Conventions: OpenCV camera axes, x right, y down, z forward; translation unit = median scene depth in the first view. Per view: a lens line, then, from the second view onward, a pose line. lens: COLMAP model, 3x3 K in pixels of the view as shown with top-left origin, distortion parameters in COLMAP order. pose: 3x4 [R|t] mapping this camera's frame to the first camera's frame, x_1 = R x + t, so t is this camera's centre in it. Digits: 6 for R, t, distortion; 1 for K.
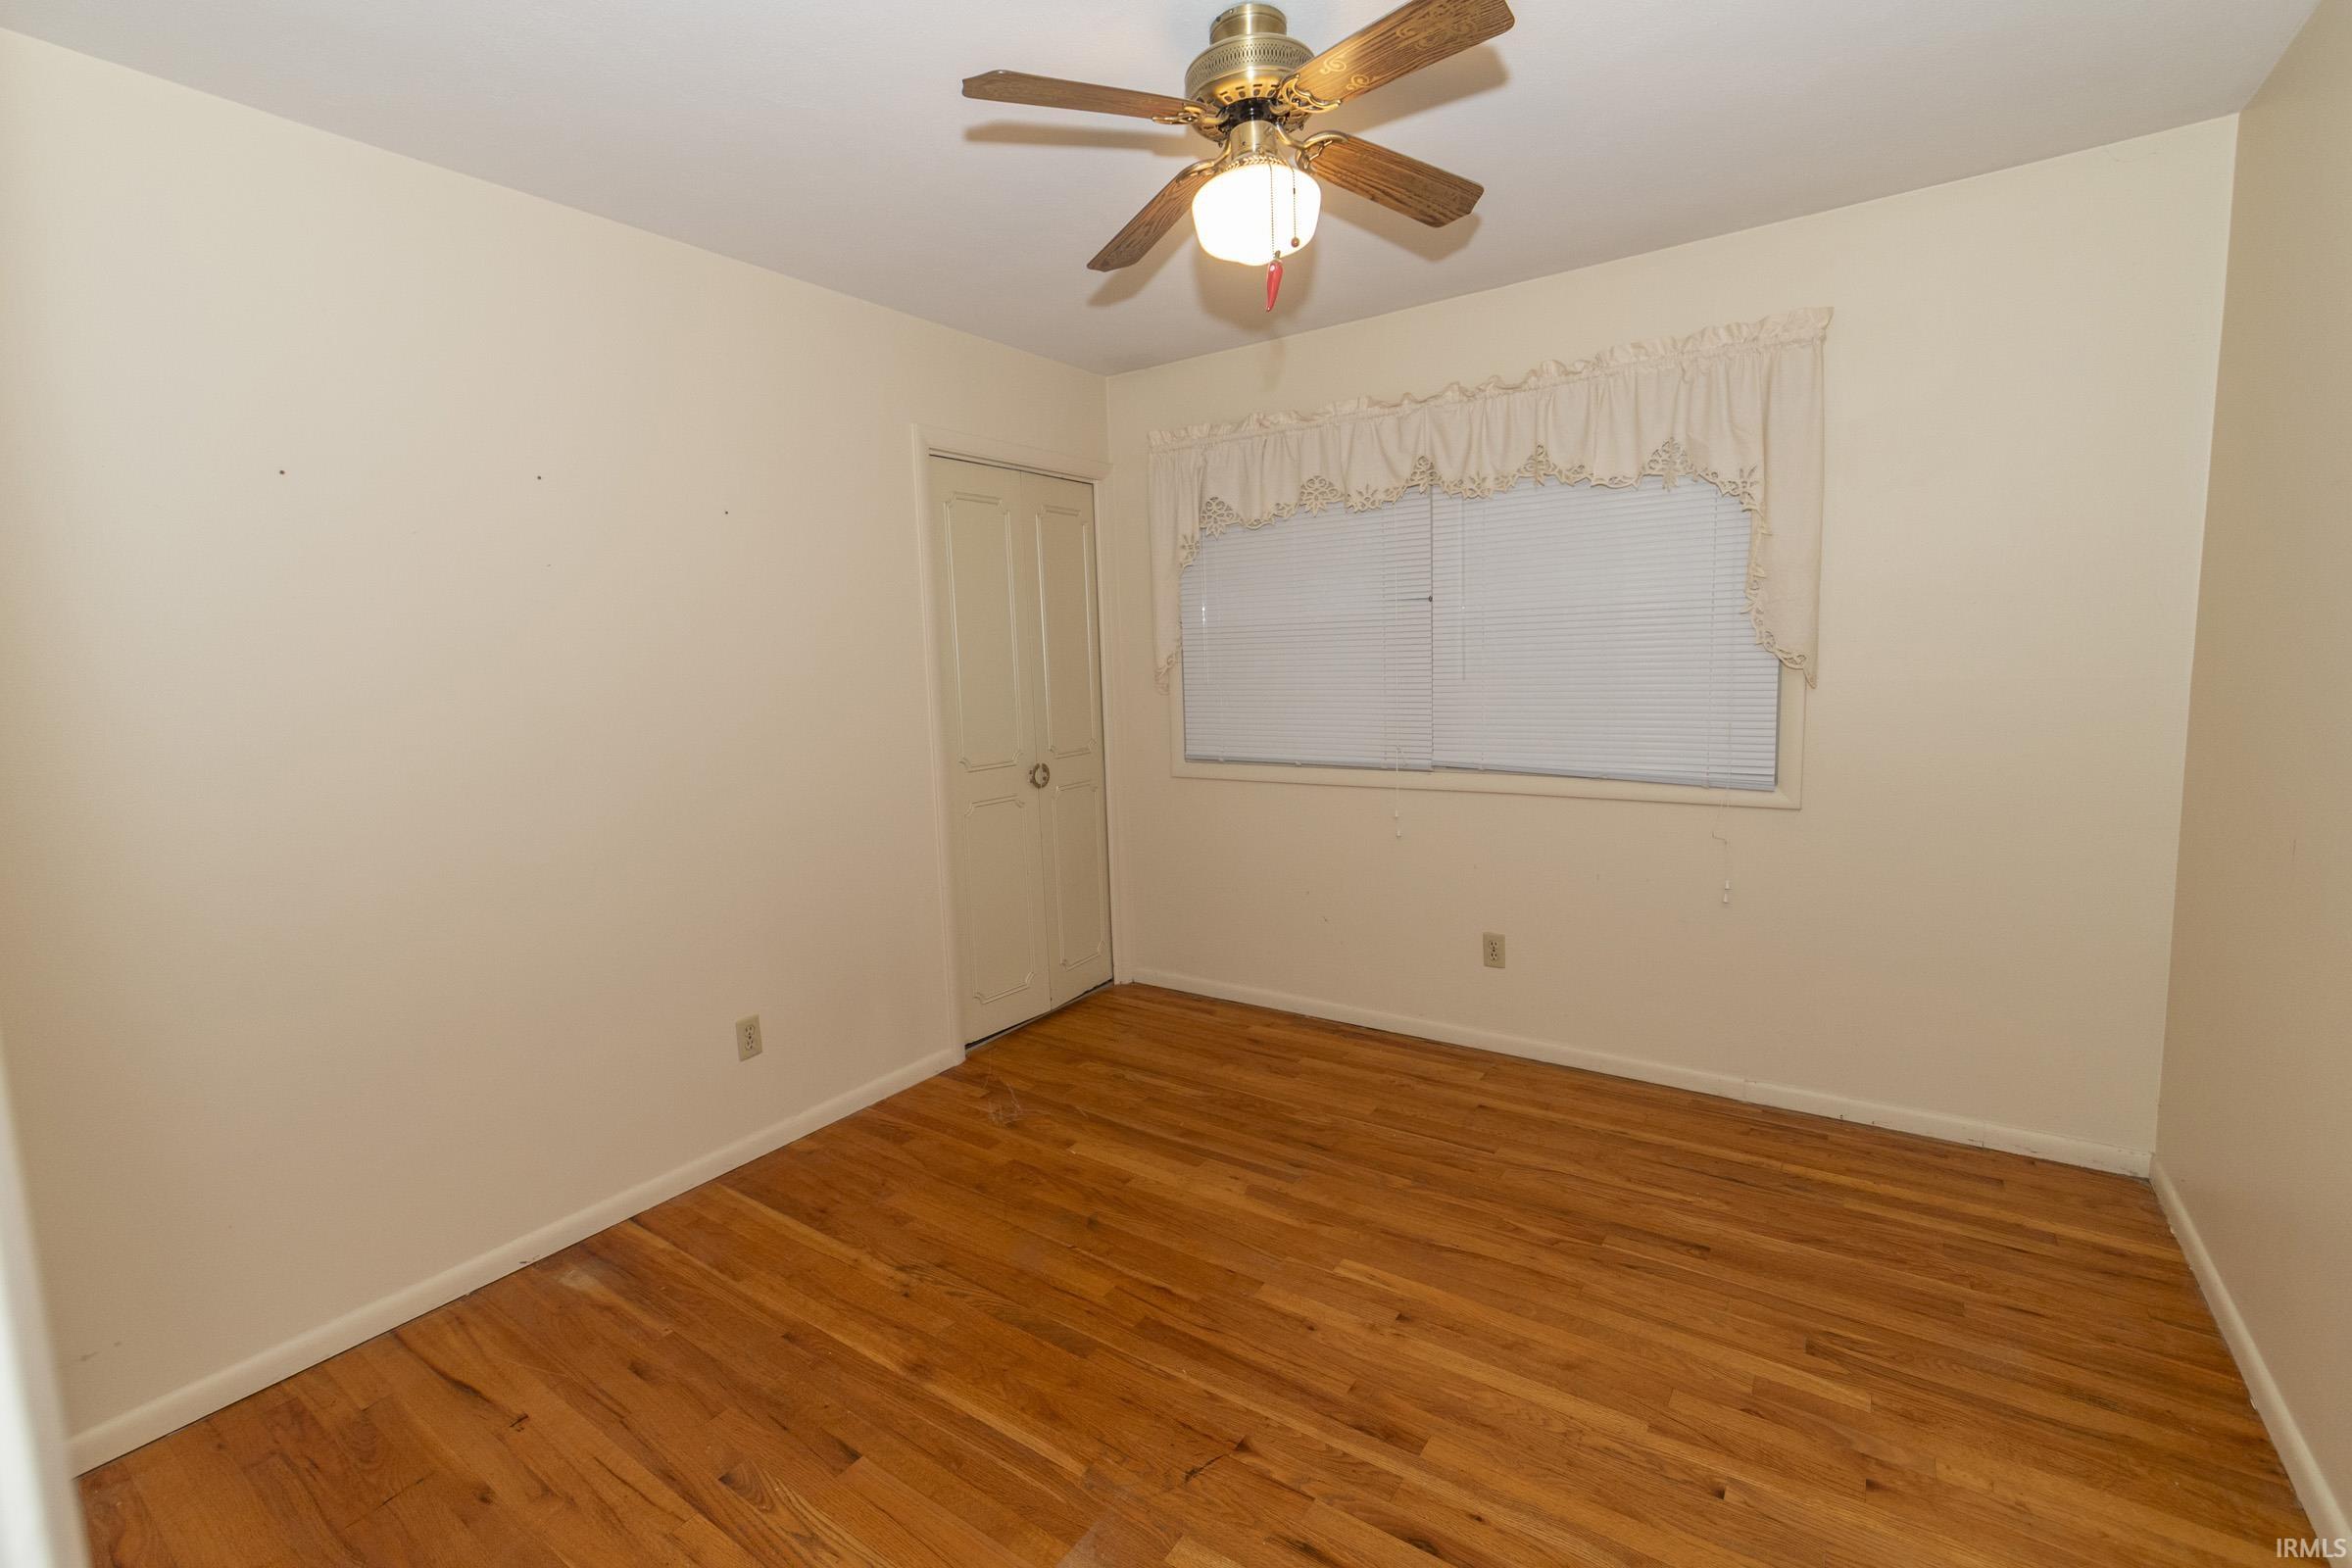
lens RADIAL K [[1026.3, 0, 1153.0], [0, 1026.3, 761.5], [0, 0, 1]] dist [0.010735, -0.000748]
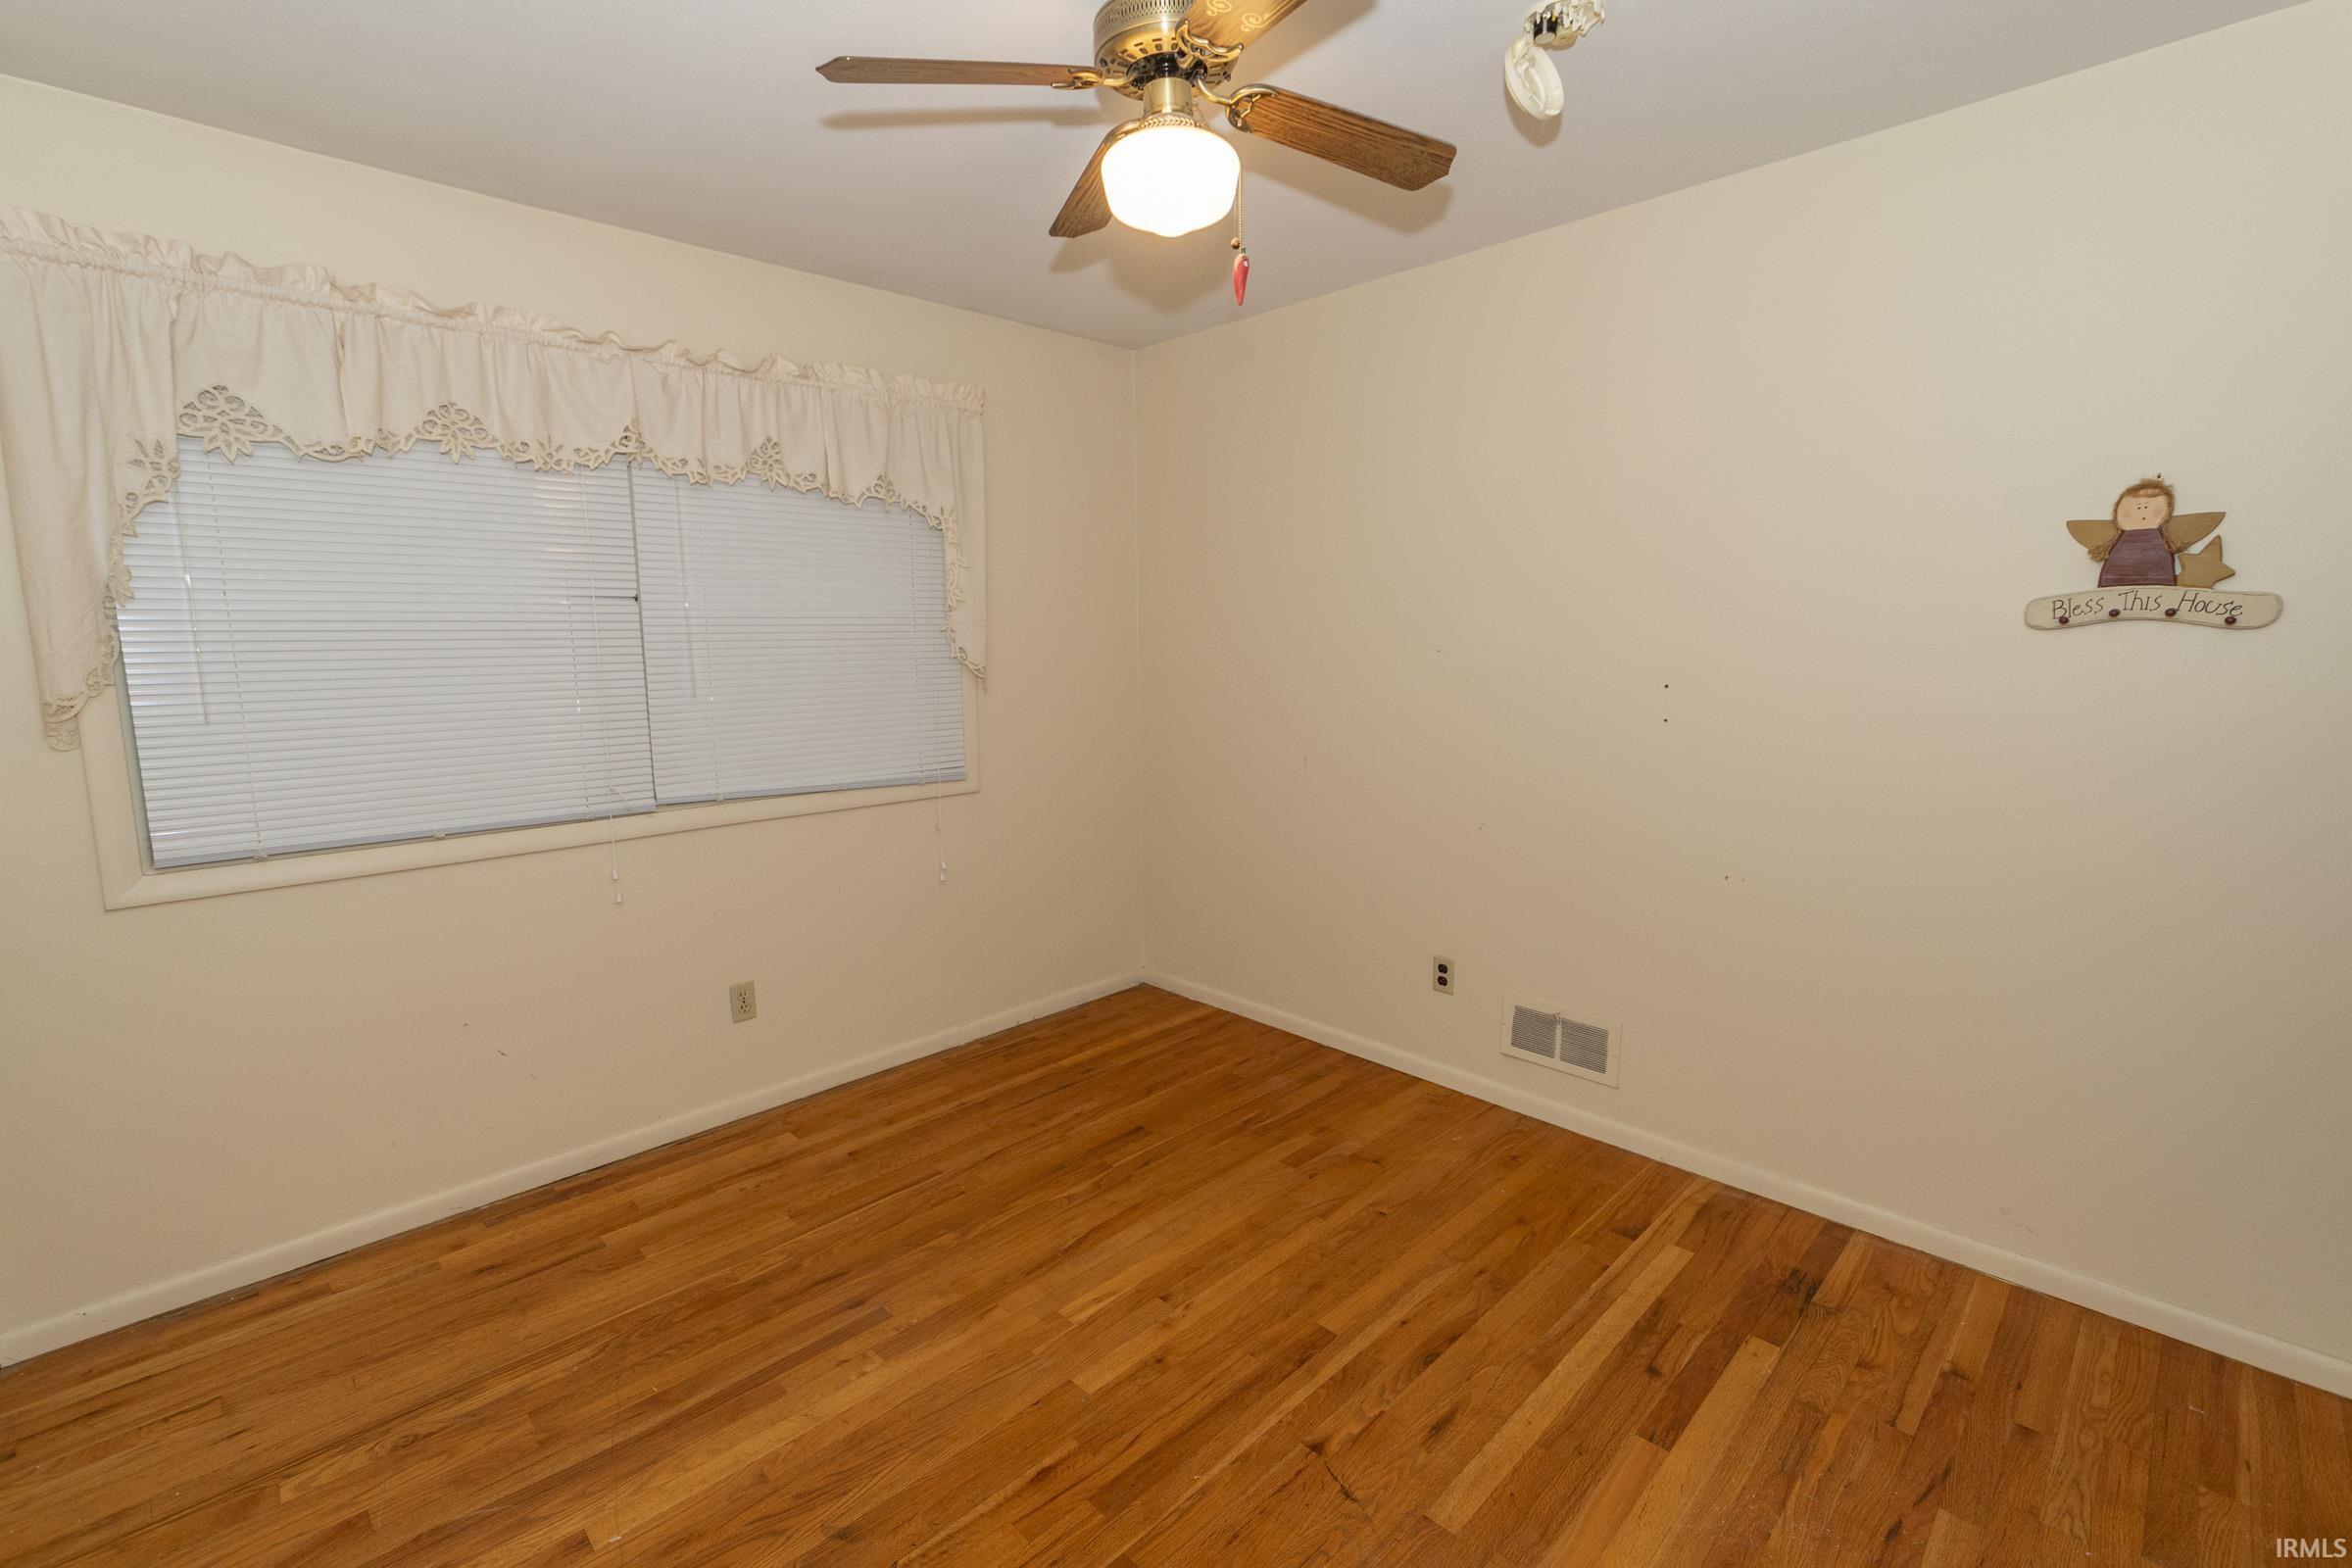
lens RADIAL K [[1026.3, 0, 1153.0], [0, 1026.3, 761.5], [0, 0, 1]] dist [0.010735, -0.000748]
pose [[0.196643, -0.090388, 0.976300, -0.555759], [0.111025, 0.991390, 0.069422, -0.054191], [-0.974169, 0.094742, 0.204986, 0.570361]]
